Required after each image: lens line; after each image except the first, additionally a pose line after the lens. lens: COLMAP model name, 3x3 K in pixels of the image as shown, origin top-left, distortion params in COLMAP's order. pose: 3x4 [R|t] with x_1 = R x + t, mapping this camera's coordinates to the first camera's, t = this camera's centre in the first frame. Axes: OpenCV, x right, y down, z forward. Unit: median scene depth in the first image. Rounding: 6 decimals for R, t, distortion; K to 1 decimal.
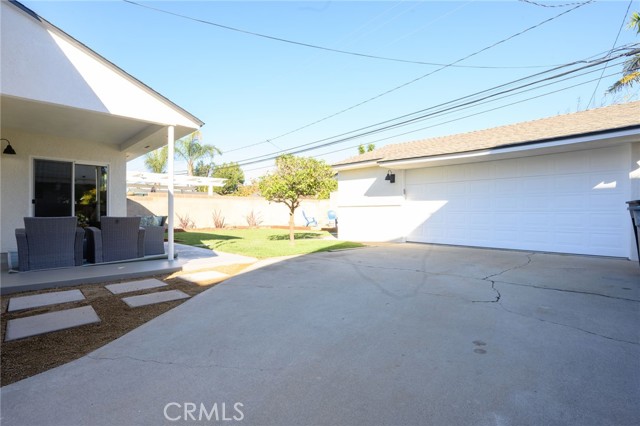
lens RADIAL K [[338.2, 0, 318.9], [0, 338.2, 214.8], [0, 0, 1]] dist [-0.001647, 0.000018]
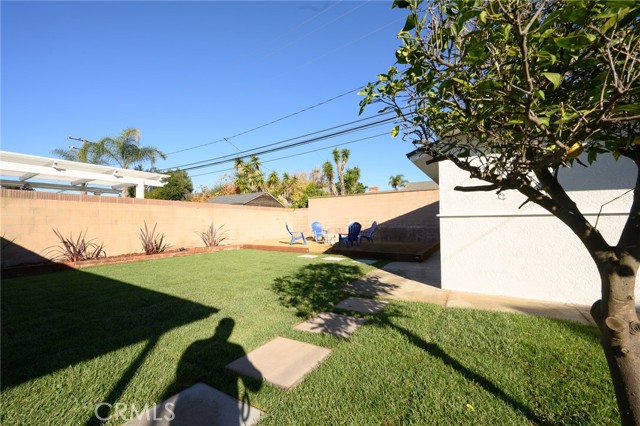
lens RADIAL K [[250.8, 0, 324.1], [0, 250.8, 214.8], [0, 0, 1]] dist [-0.000509, -0.000363]
pose [[0.962175, -0.001455, 0.272428, -0.090639], [0.009112, 0.999598, -0.026845, -0.011202], [-0.272279, 0.028312, 0.961802, 0.356732]]
